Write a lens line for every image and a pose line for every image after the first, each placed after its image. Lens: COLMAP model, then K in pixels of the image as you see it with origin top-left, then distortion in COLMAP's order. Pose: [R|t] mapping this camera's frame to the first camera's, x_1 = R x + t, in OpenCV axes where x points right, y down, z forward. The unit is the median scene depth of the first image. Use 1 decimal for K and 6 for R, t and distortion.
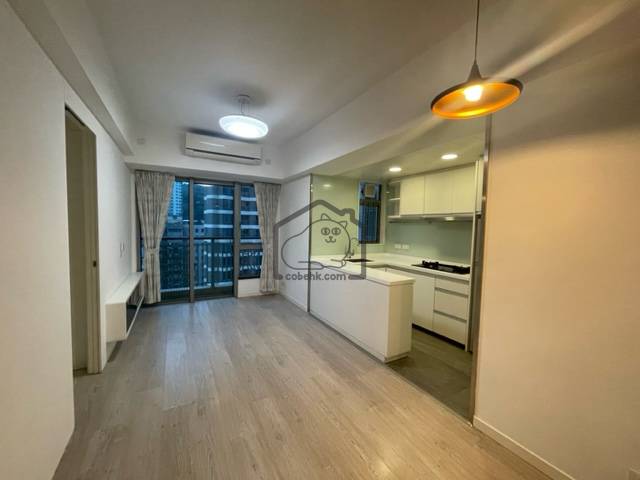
lens RADIAL K [[257.3, 0, 318.5], [0, 257.3, 238.7], [0, 0, 1]] dist [0.000984, -0.000029]
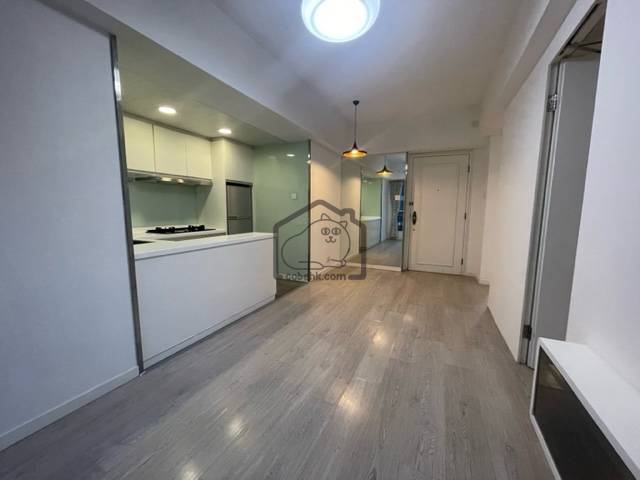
lens RADIAL K [[257.3, 0, 318.4], [0, 257.3, 240.3], [0, 0, 1]] dist [0.000984, -0.000029]
pose [[-0.574486, -0.130448, 0.808053, -0.755649], [0.020432, 0.984626, 0.173479, -0.012439], [-0.818260, 0.116171, -0.562988, 1.345064]]
